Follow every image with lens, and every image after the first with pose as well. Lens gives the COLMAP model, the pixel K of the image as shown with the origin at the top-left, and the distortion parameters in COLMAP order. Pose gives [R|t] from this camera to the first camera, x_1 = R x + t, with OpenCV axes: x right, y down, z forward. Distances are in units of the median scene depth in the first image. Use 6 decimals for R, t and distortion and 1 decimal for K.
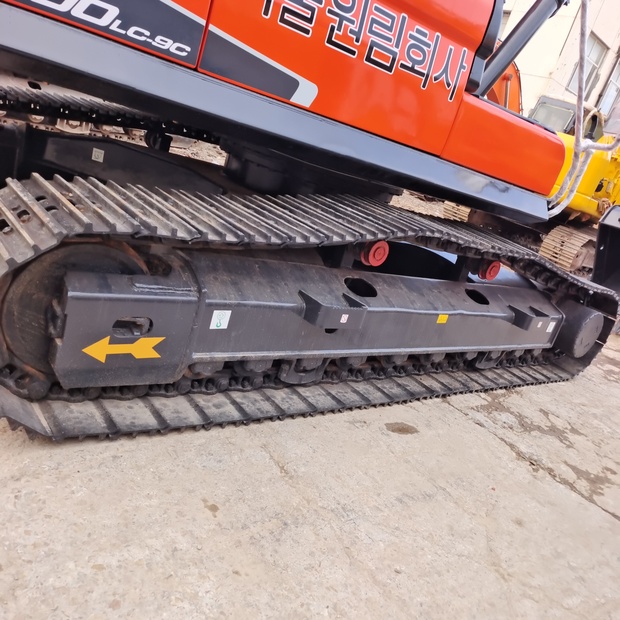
lens RADIAL K [[556.2, 0, 317.3], [0, 556.2, 314.0], [0, 0, 1]] dist [0.024067, 0.009565]
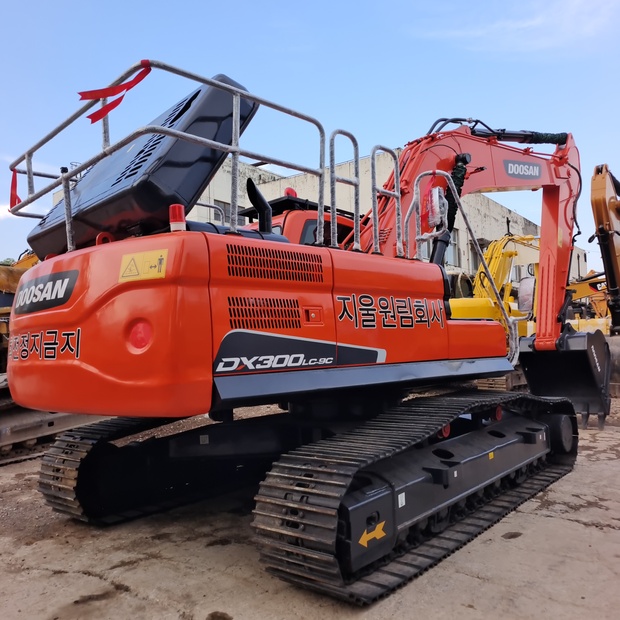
lens RADIAL K [[556.2, 0, 317.3], [0, 556.2, 314.0], [0, 0, 1]] dist [0.024067, 0.009565]
pose [[0.922695, -0.324213, 0.208612, -0.485074], [0.376349, 0.874851, -0.304954, -0.052064], [-0.083634, 0.359891, 0.929238, -0.589941]]
